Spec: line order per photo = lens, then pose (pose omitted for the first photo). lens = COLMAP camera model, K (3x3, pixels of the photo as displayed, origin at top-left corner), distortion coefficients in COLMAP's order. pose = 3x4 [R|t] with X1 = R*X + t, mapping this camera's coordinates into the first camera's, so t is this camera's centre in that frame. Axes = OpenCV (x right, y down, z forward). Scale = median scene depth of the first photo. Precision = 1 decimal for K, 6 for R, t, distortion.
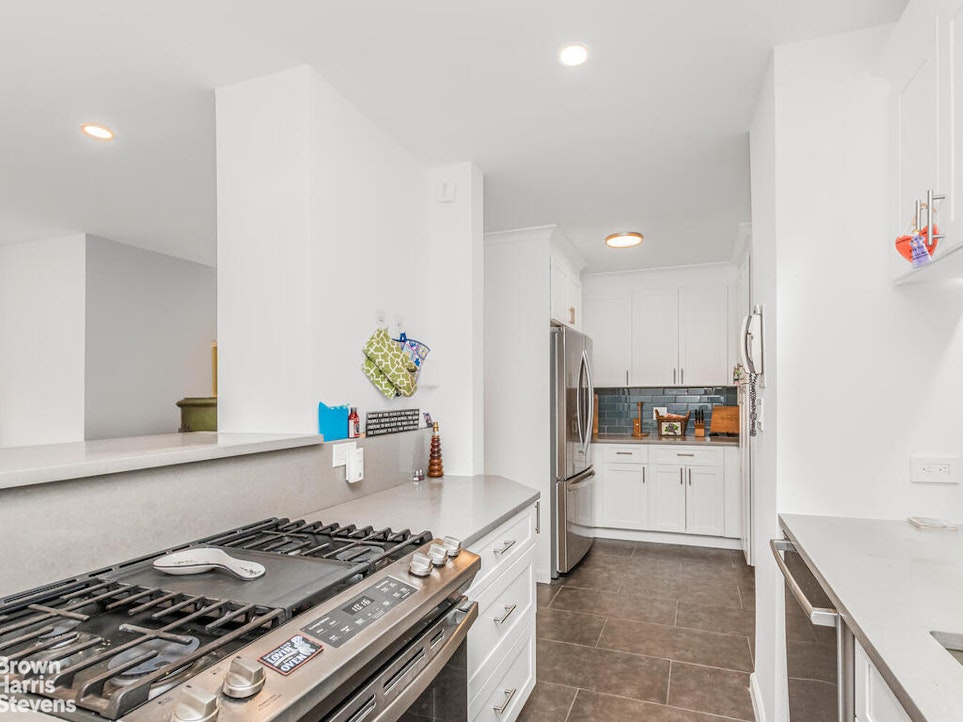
lens RADIAL K [[500.3, 0, 523.1], [0, 500.3, 395.5], [0, 0, 1]] dist [0.028052, -0.000278]
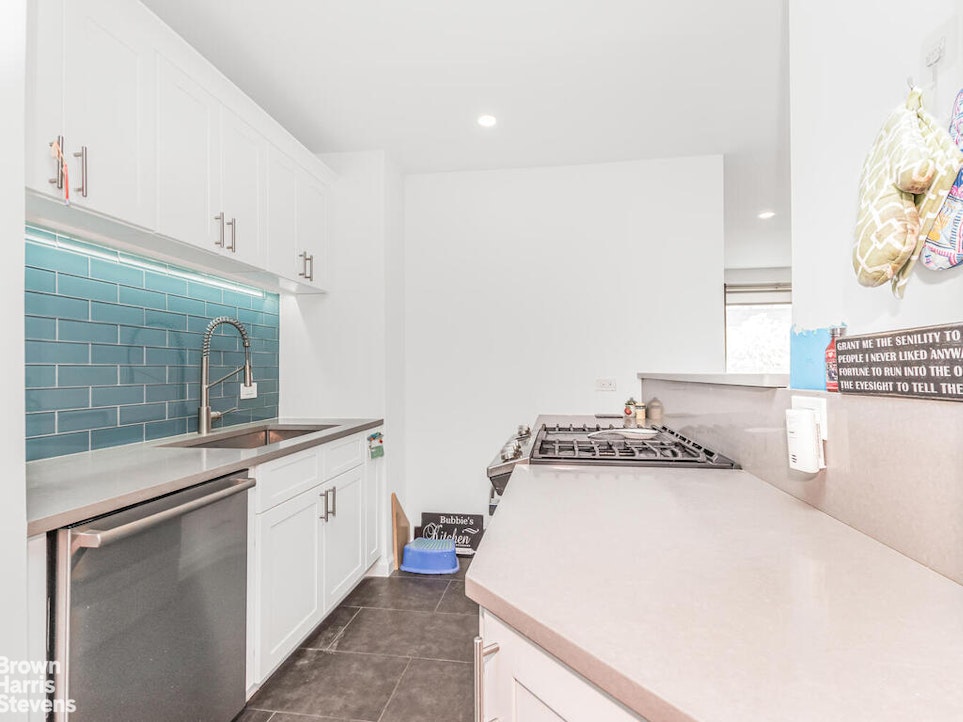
lens RADIAL K [[477.9, 0, 481.8], [0, 477.9, 362.4], [0, 0, 1]] dist [0.019498, -0.008229]
pose [[-0.984959, 0.014237, -0.172198, 0.076251], [0.017084, 0.999741, -0.015065, 0.052706], [0.171939, -0.017781, -0.984947, 1.284037]]
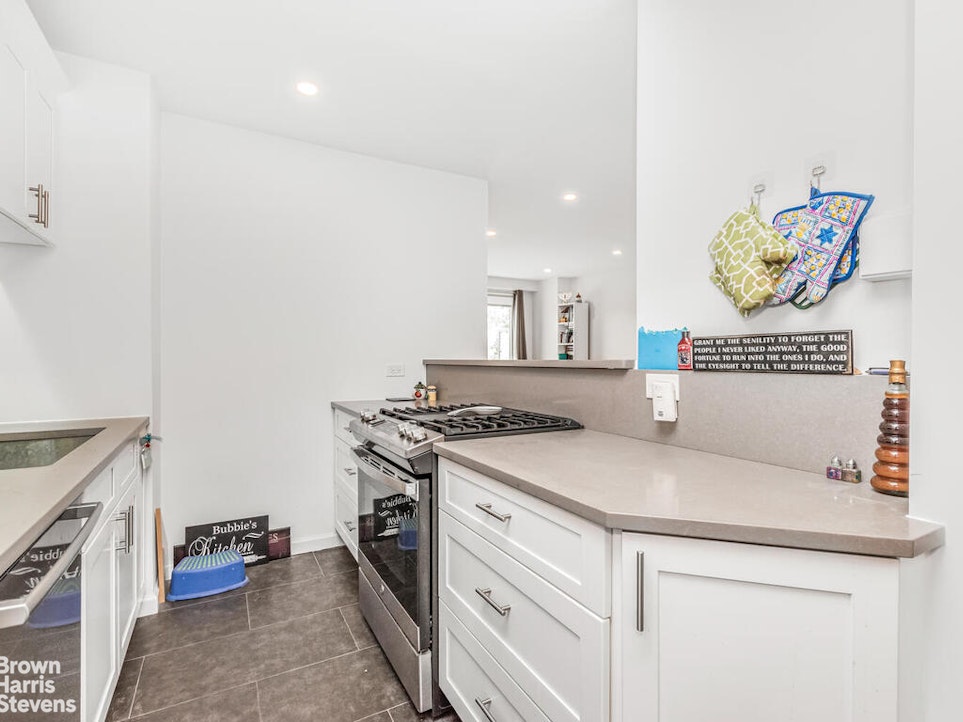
lens RADIAL K [[476.0, 0, 478.9], [0, 476.0, 354.4], [0, 0, 1]] dist [0.000162, -0.000188]
pose [[-0.676121, 0.005906, -0.736767, 0.399620], [0.006398, 0.999977, 0.002145, 0.051174], [0.736763, -0.003264, -0.676143, 1.162325]]
